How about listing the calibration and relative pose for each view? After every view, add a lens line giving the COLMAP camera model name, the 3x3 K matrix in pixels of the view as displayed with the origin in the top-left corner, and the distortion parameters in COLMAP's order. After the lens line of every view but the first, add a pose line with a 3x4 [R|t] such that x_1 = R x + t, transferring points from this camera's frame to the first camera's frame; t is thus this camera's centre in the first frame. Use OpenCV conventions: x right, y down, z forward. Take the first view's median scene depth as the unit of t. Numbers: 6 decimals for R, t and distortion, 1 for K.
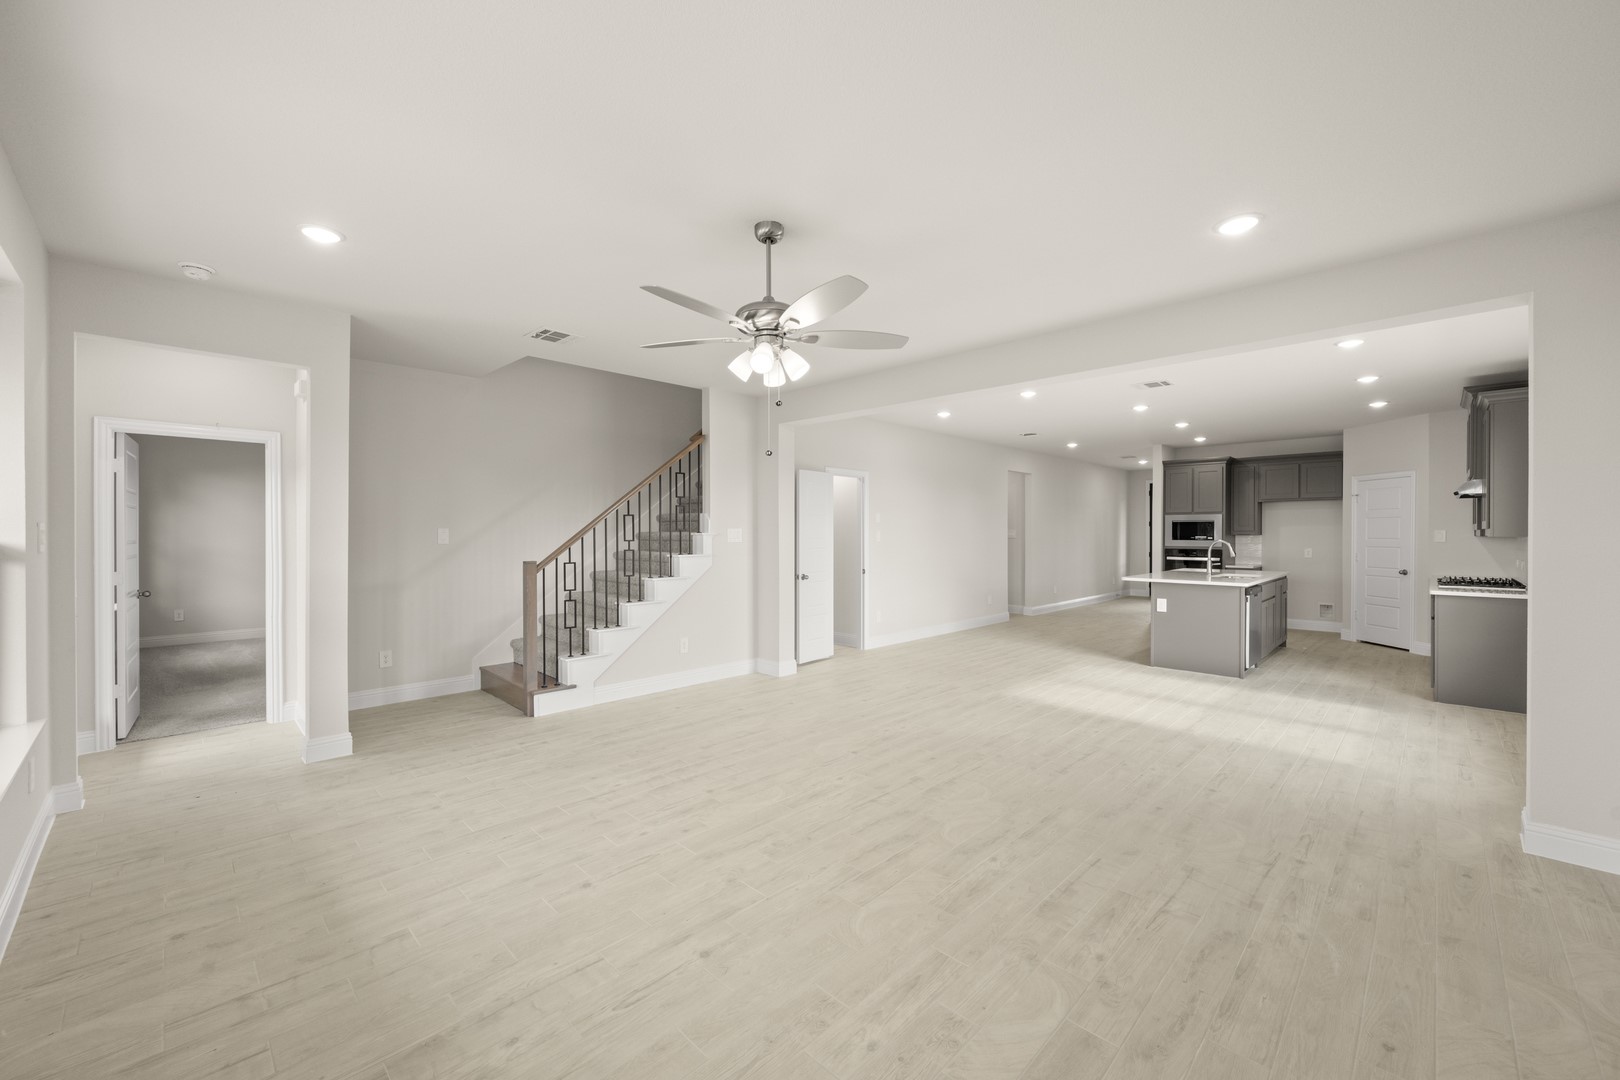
lens RADIAL K [[639.8, 0, 817.8], [0, 639.8, 535.6], [0, 0, 1]] dist [-0.000101, -0.000048]
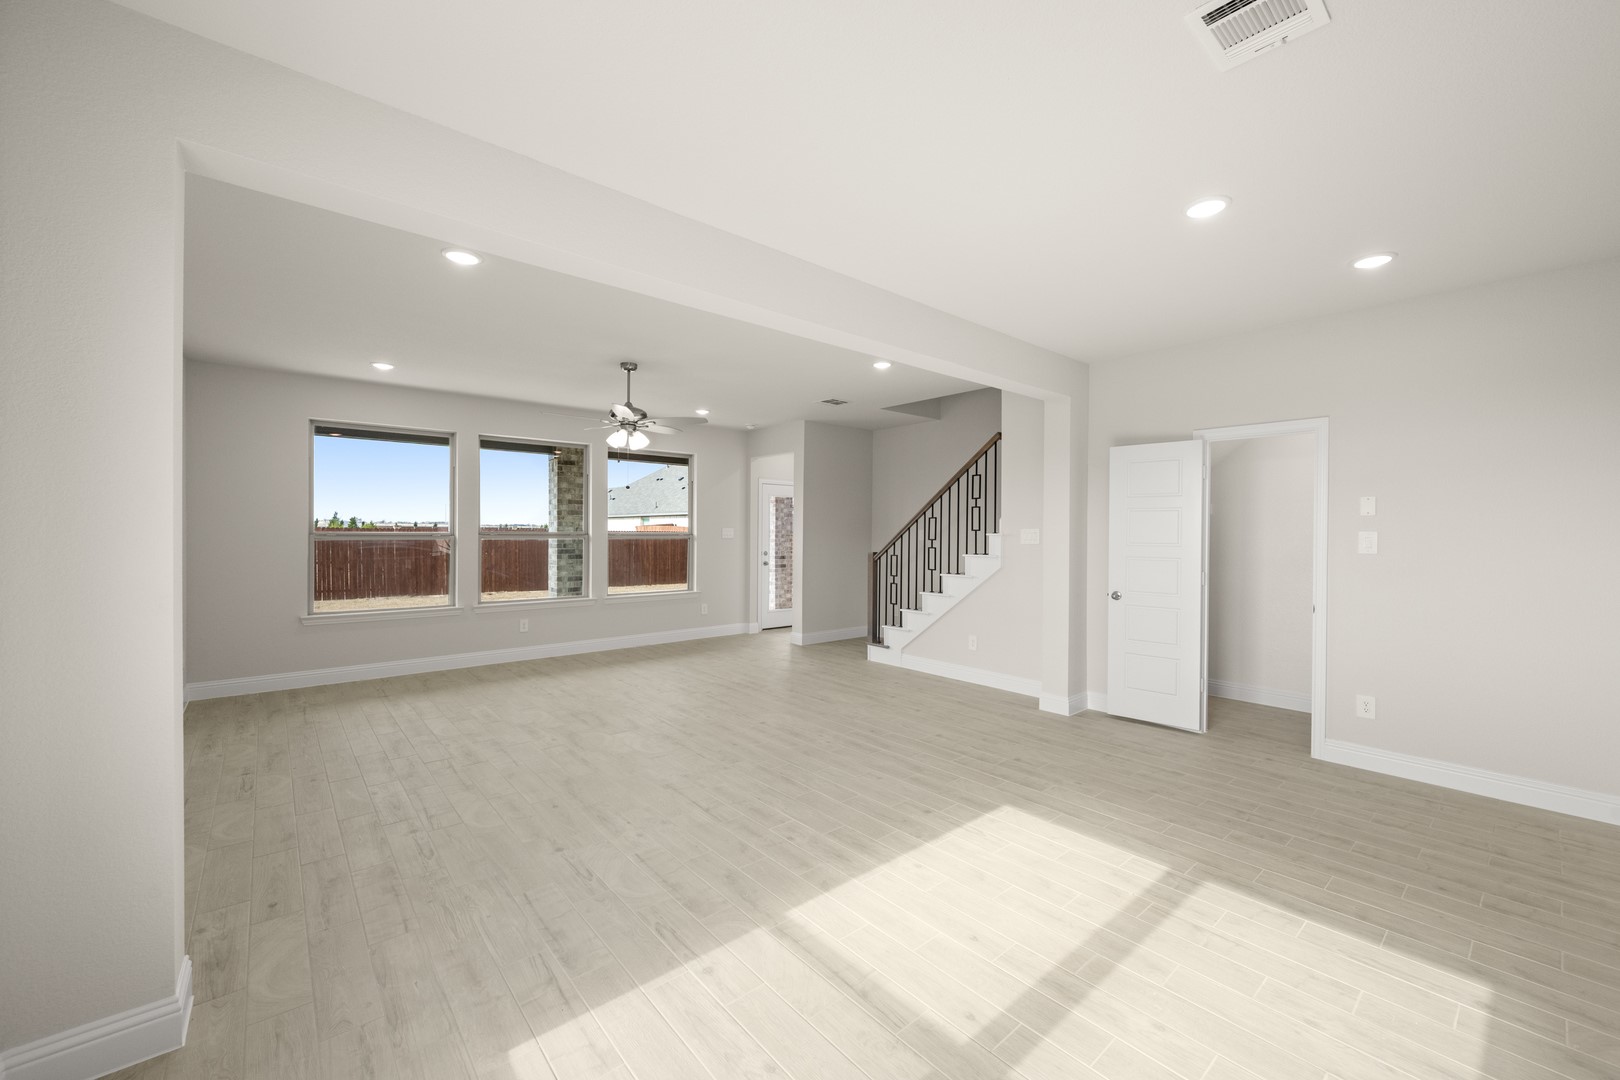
lens RADIAL K [[639.8, 0, 815.4], [0, 639.8, 538.3], [0, 0, 1]] dist [-0.000101, -0.000048]
pose [[-0.091799, 0.009321, -0.995734, 1.209334], [-0.009638, 0.999901, 0.010249, -0.006937], [0.995731, 0.010538, -0.091701, 1.211132]]
